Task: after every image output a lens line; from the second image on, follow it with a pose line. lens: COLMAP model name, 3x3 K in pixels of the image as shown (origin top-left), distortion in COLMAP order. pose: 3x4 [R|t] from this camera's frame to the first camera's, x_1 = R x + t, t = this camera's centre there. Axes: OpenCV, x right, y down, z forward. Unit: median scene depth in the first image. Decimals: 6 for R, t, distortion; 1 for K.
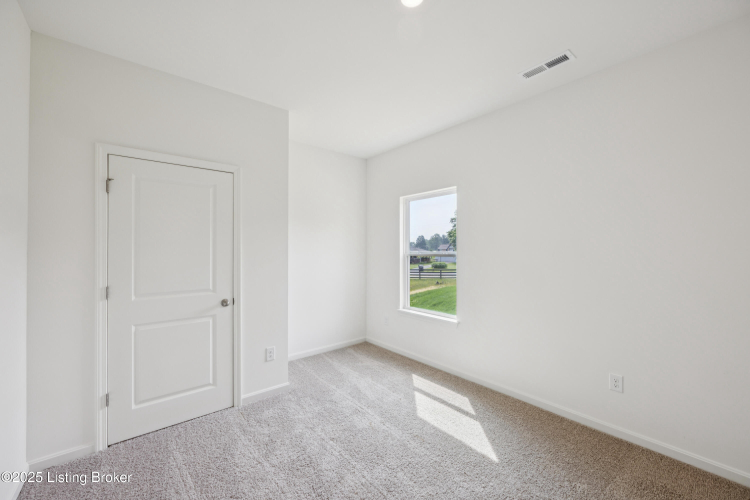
lens RADIAL K [[300.9, 0, 371.8], [0, 300.9, 264.8], [0, 0, 1]] dist [0.000784, -0.000001]
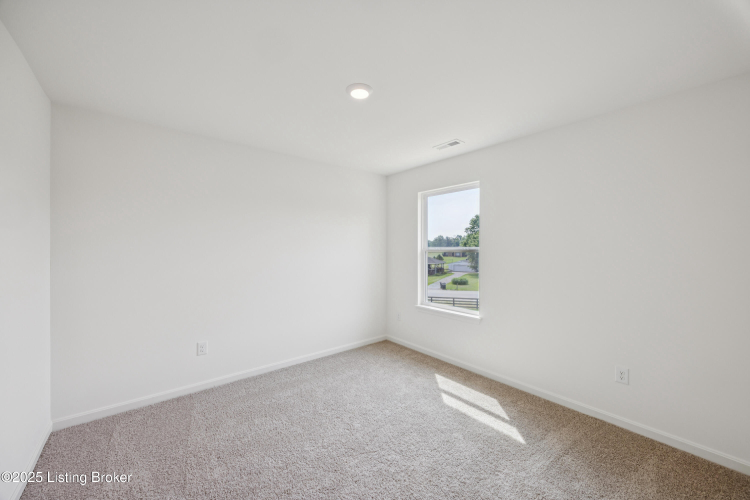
lens RADIAL K [[283.5, 0, 375.0], [0, 283.5, 250.0], [0, 0, 1]] dist [-0.011600, 0.000076]
pose [[0.999967, -0.000669, 0.008048, -0.061549], [0.000931, 0.999470, -0.032548, -0.003983], [-0.008022, 0.032554, 0.999438, 0.074990]]
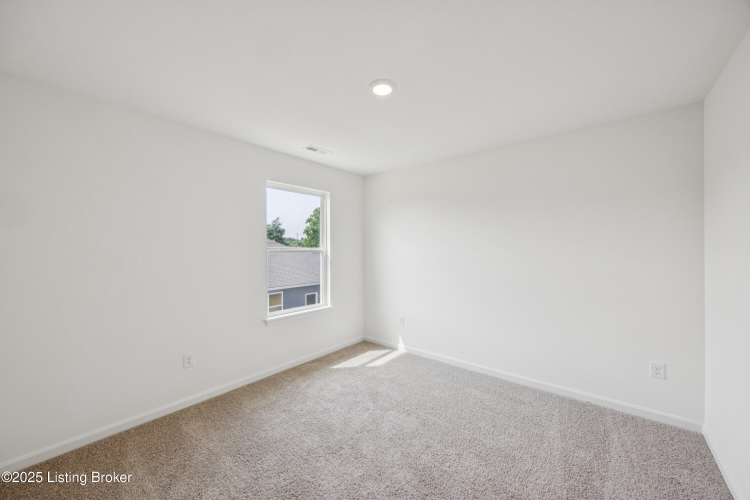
lens RADIAL K [[283.5, 0, 375.0], [0, 283.5, 250.0], [0, 0, 1]] dist [-0.011600, 0.000076]
pose [[-0.211713, -0.005271, 0.977318, -0.779332], [0.042693, 0.998981, 0.014636, -0.039657], [-0.976399, 0.044824, -0.211273, 0.975333]]
